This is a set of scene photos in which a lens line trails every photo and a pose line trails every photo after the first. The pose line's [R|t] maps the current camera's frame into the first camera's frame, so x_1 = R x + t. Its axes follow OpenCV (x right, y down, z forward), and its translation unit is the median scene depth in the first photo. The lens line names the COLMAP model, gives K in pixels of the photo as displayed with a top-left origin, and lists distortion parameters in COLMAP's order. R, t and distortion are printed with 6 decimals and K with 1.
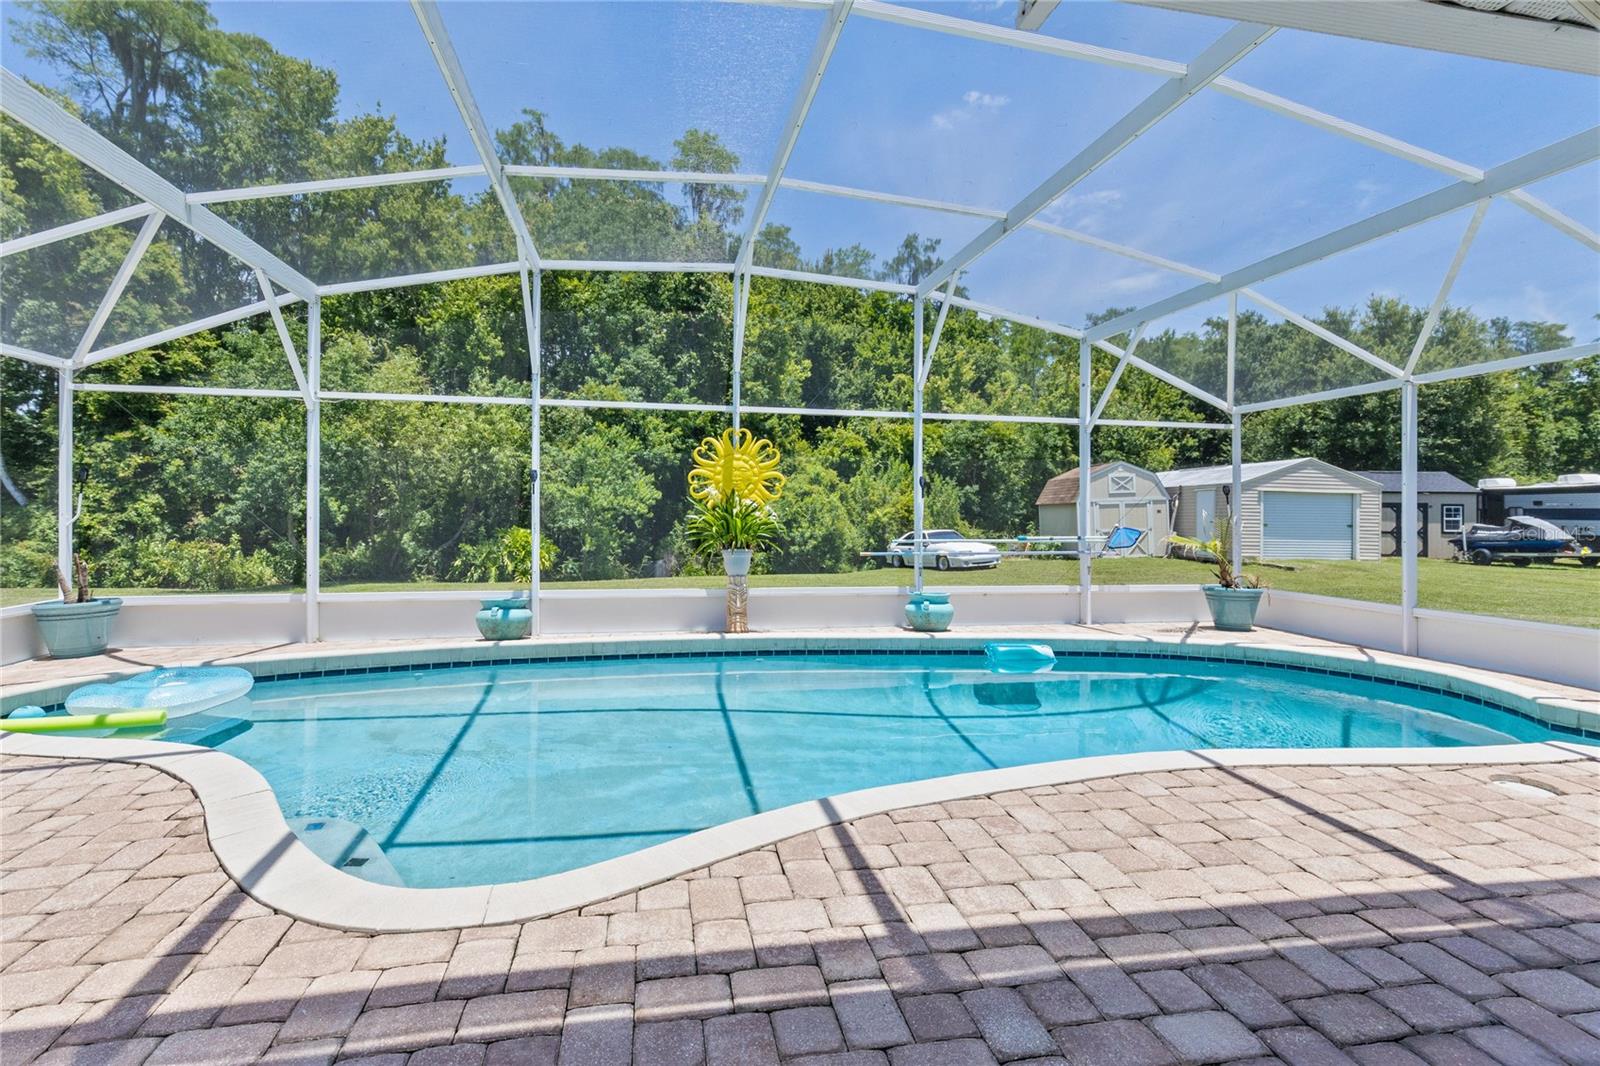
lens RADIAL K [[755.6, 0, 791.2], [0, 755.6, 502.9], [0, 0, 1]] dist [0.007383, -0.000103]
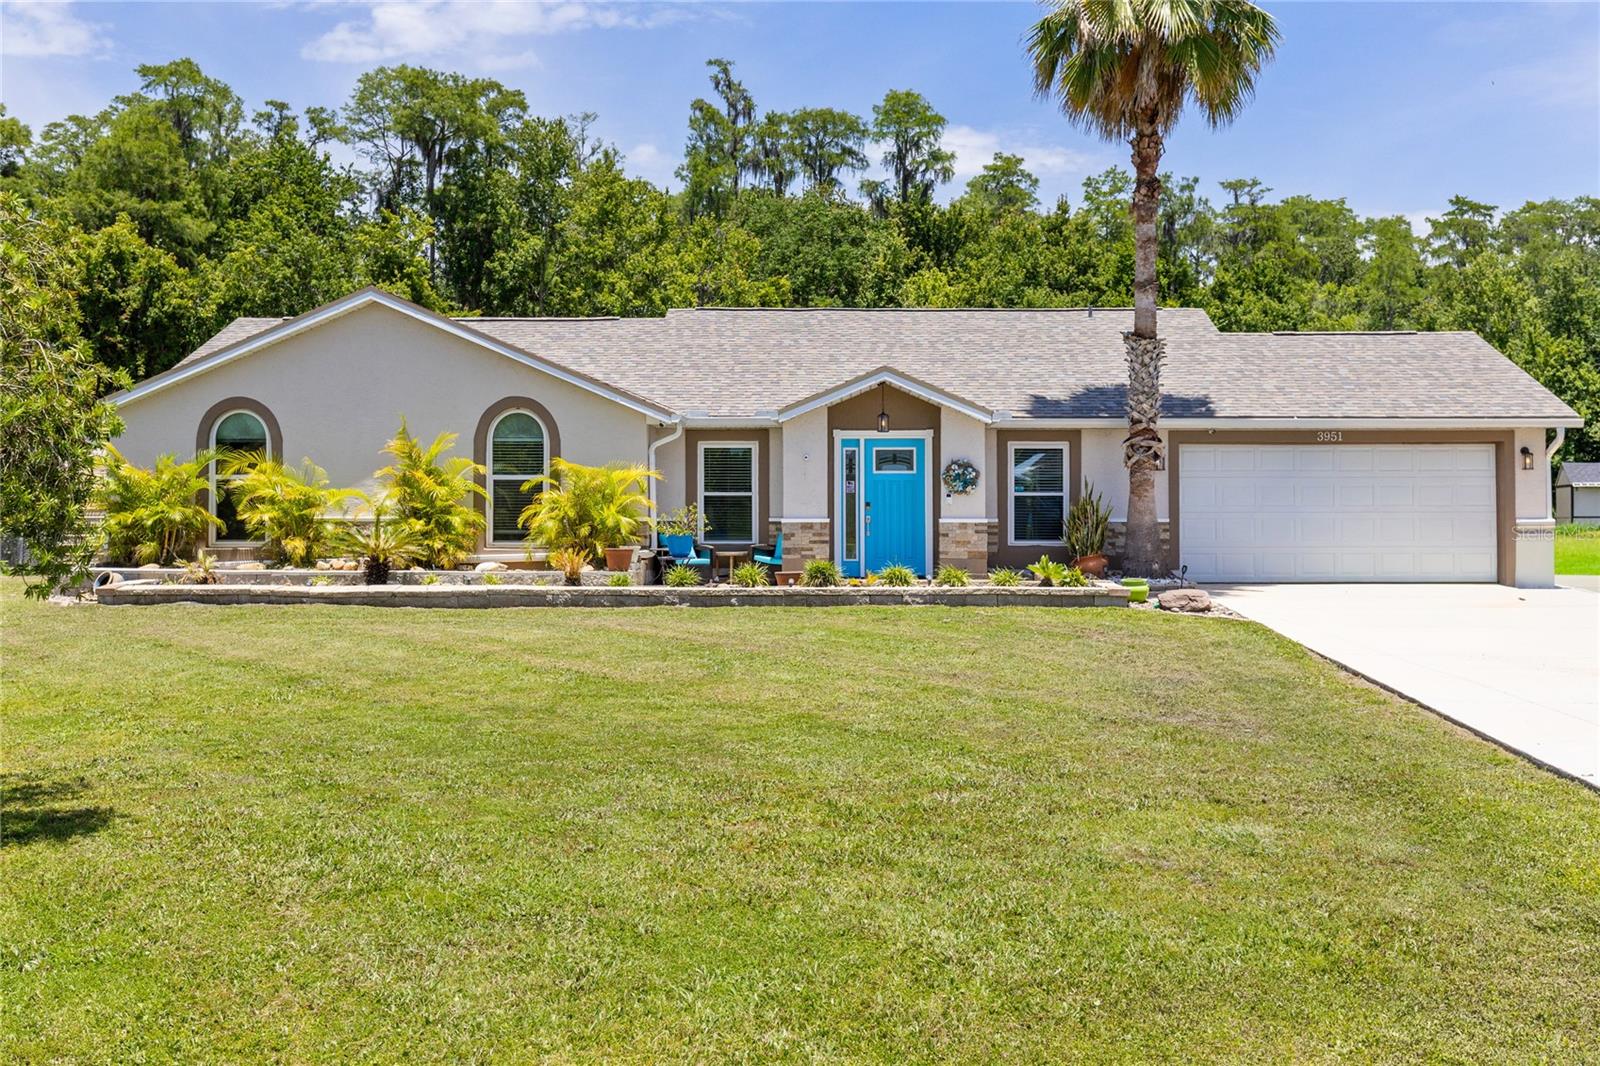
lens RADIAL K [[1555.2, 0, 800.0], [0, 1555.2, 533.0], [0, 0, 1]] dist [-0.001904, 0.002598]
pose [[0.972408, -0.007548, -0.233164, 0.366606], [0.012880, 0.999689, 0.021356, -0.013016], [0.232930, -0.023770, 0.972203, -1.631288]]
